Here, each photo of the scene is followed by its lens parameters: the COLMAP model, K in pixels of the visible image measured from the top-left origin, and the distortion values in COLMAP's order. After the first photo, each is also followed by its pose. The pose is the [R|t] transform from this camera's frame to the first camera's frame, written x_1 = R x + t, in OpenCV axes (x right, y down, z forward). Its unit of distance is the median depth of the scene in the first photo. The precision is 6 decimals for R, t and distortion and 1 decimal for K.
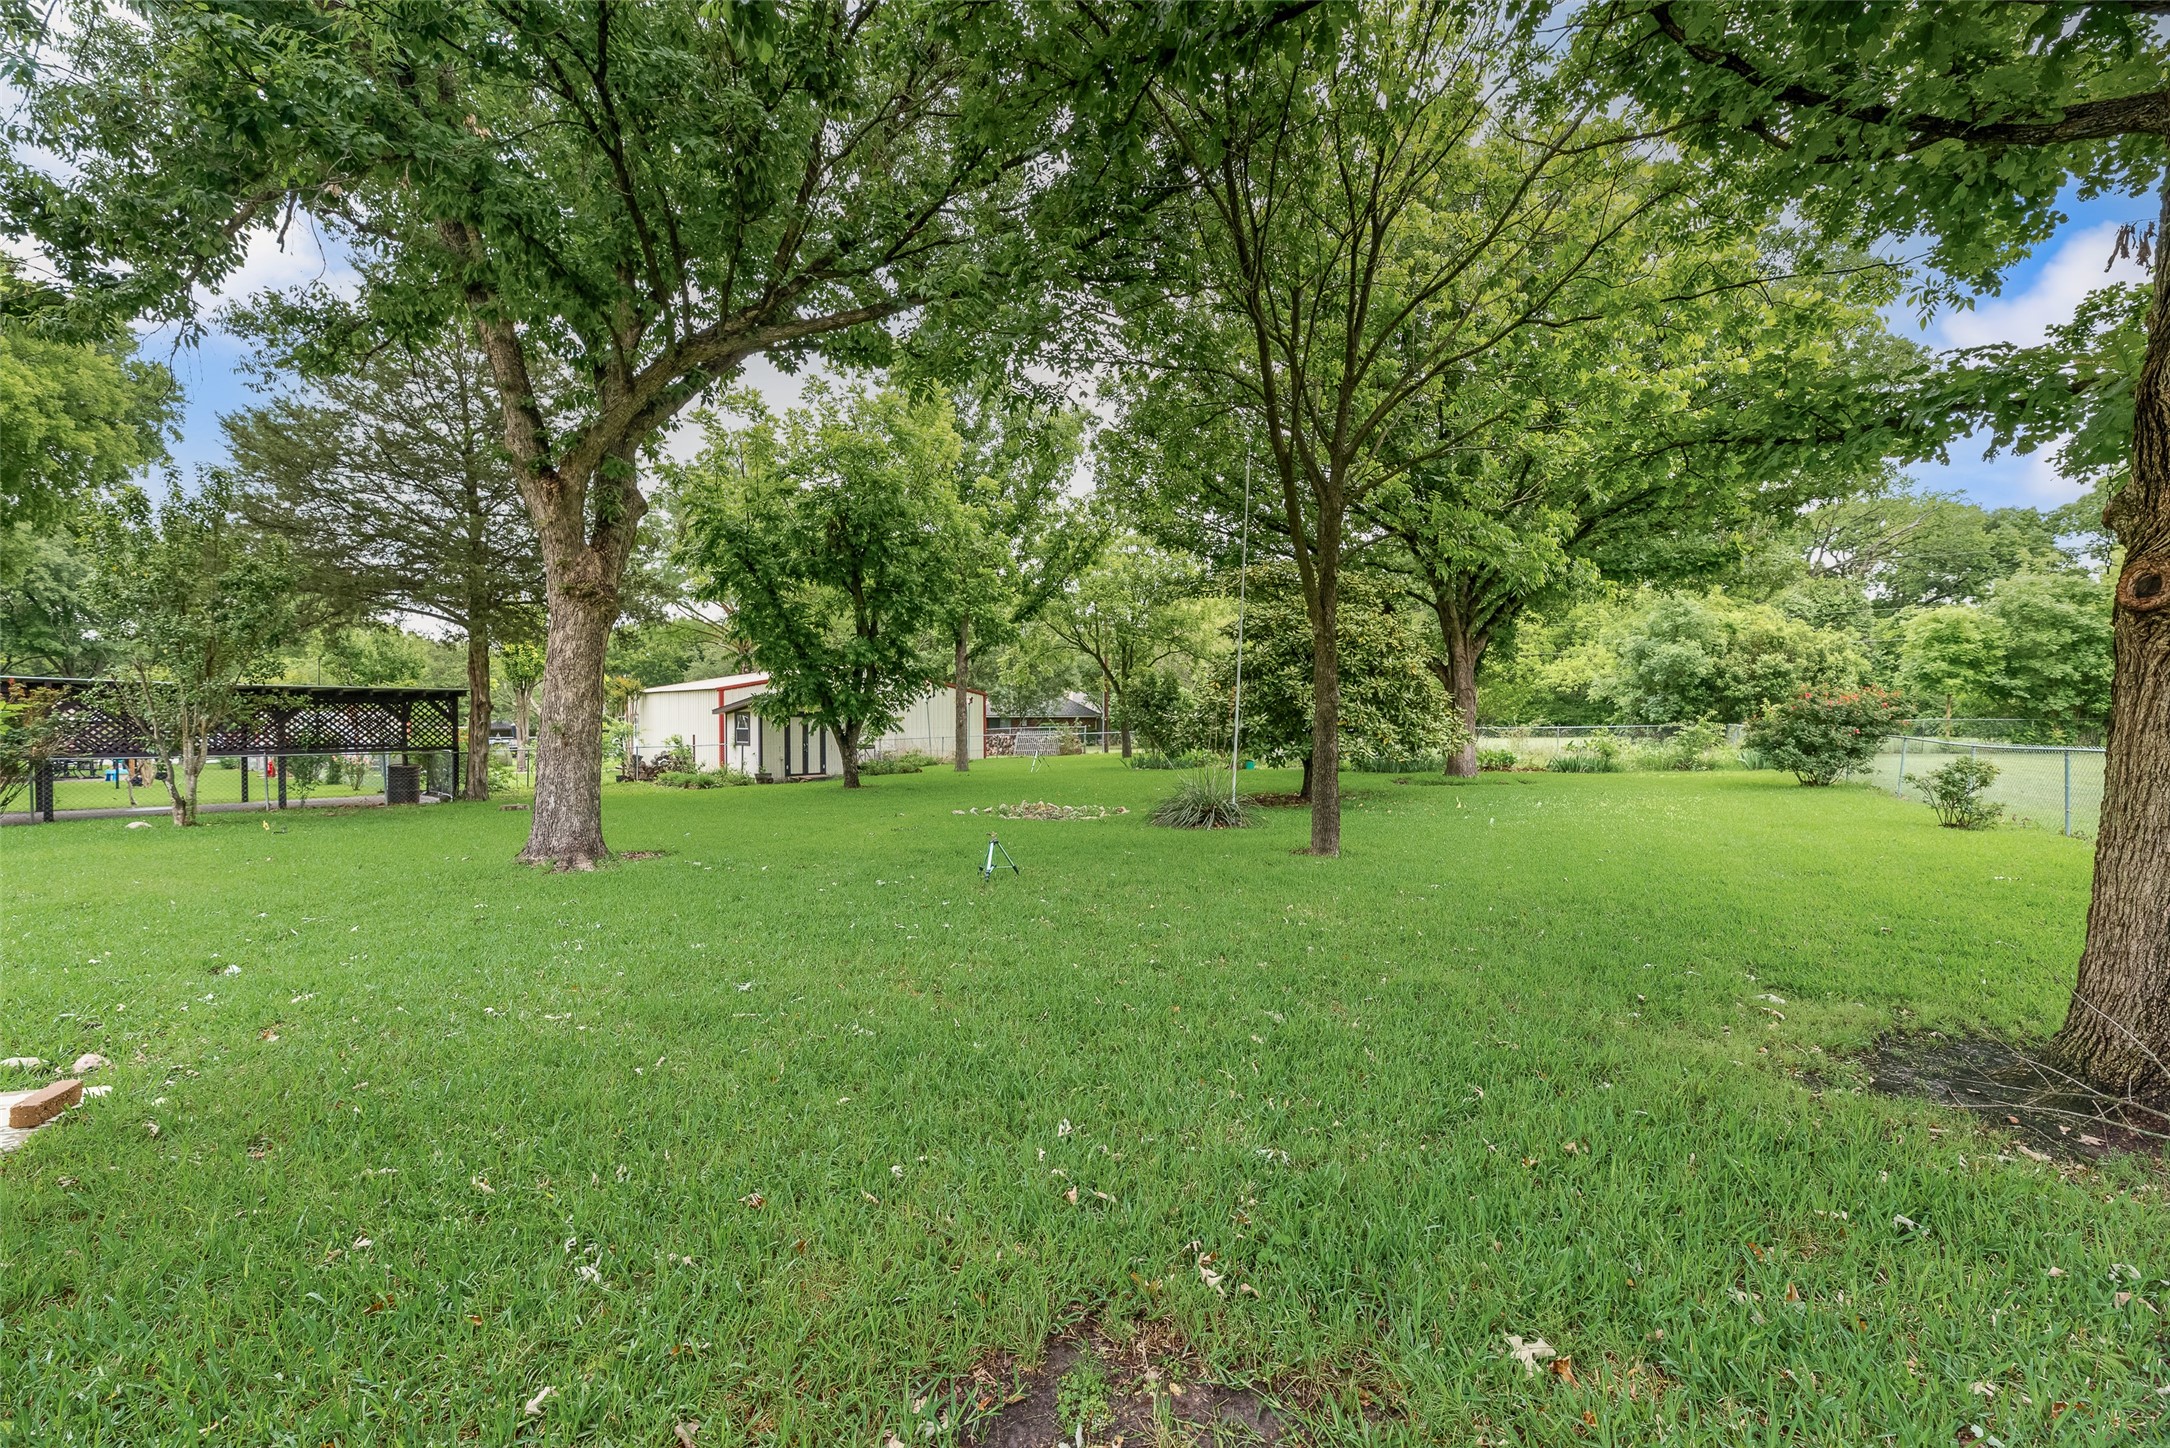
lens RADIAL K [[873.7, 0, 1085.5], [0, 873.7, 748.0], [0, 0, 1]] dist [0.001409, 0.000059]
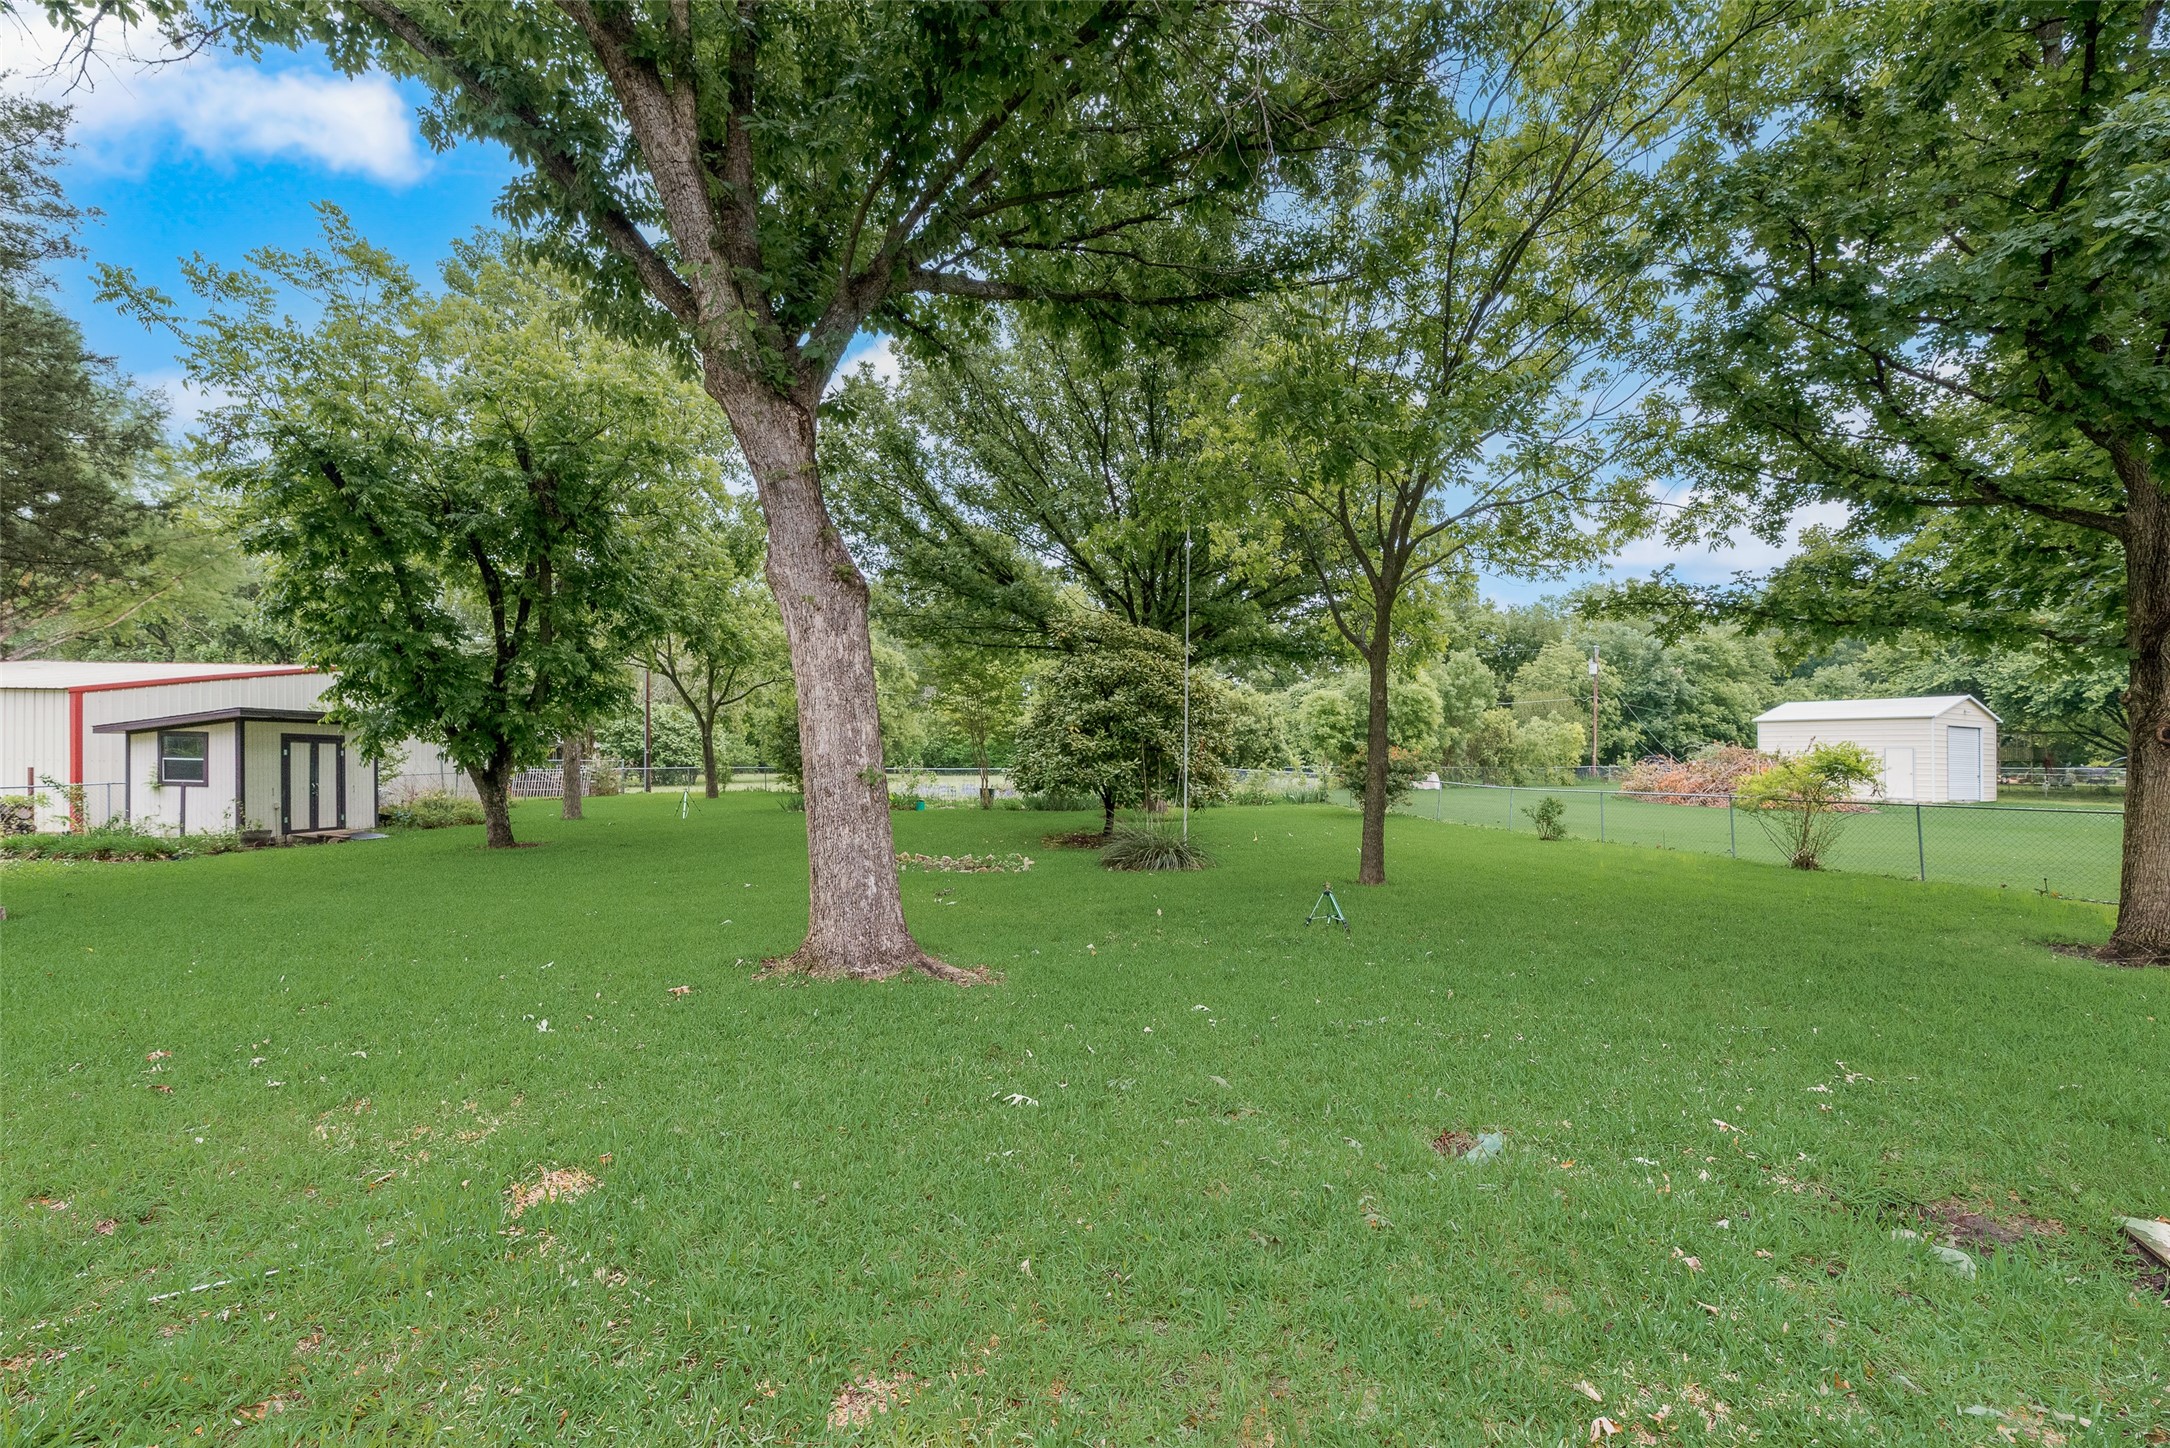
lens RADIAL K [[884.7, 0, 1090.7], [0, 884.7, 778.2], [0, 0, 1]] dist [0.002045, 0.000289]
pose [[0.785622, 0.004933, 0.618688, -0.269205], [-0.001319, 0.999979, -0.006300, -0.005289], [-0.618706, 0.004133, 0.785612, 0.103850]]
